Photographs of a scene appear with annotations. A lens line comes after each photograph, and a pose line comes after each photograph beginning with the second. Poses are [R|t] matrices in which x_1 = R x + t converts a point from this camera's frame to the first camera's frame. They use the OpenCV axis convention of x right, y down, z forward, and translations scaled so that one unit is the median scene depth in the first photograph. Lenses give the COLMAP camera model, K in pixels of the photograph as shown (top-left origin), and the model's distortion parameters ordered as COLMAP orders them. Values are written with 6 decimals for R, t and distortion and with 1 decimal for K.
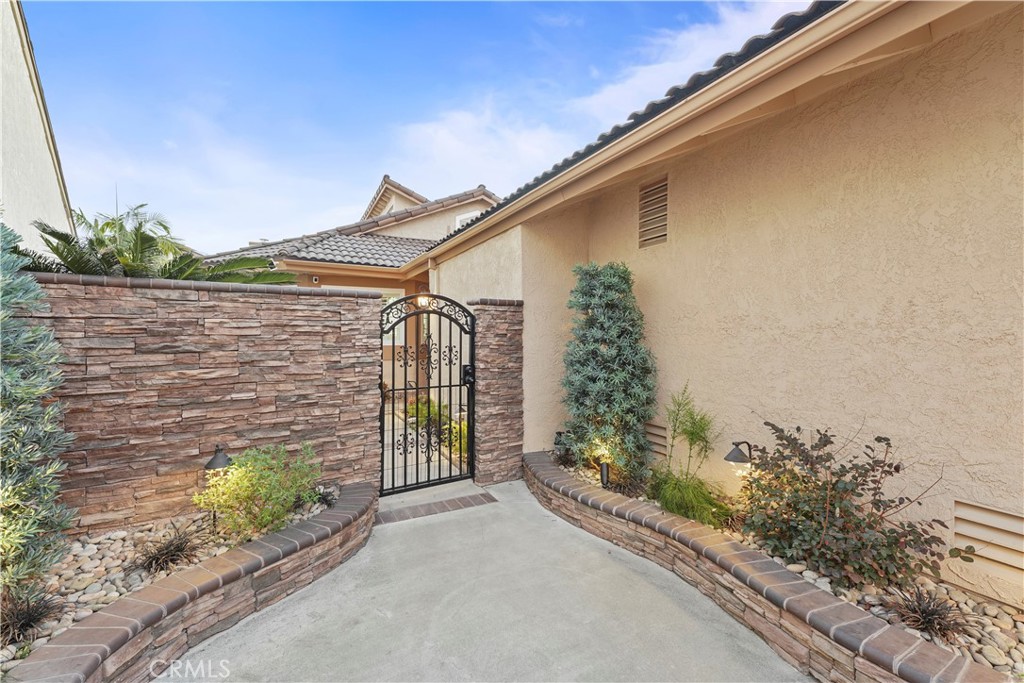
lens RADIAL K [[432.5, 0, 512.0], [0, 432.5, 341.5], [0, 0, 1]] dist [-0.000299, 0.000008]
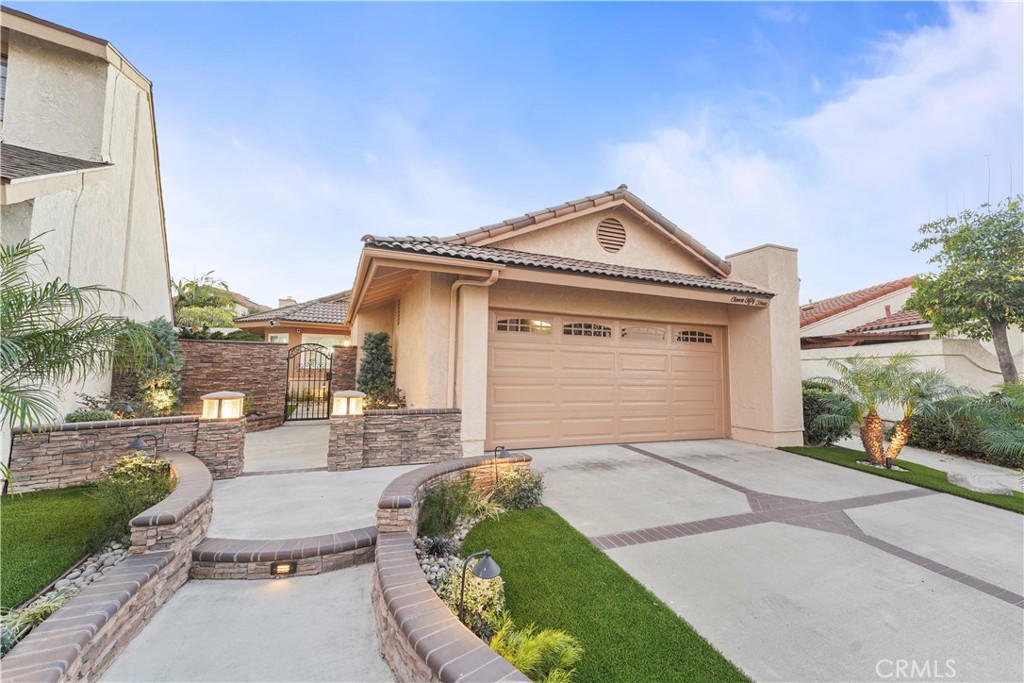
lens RADIAL K [[421.2, 0, 512.0], [0, 421.2, 341.5], [0, 0, 1]] dist [0.000419, 0.000021]
pose [[0.996780, 0.007563, -0.079830, 1.311889], [-0.014140, 0.996520, -0.082149, 0.073231], [0.078931, 0.083013, 0.993418, -1.512418]]
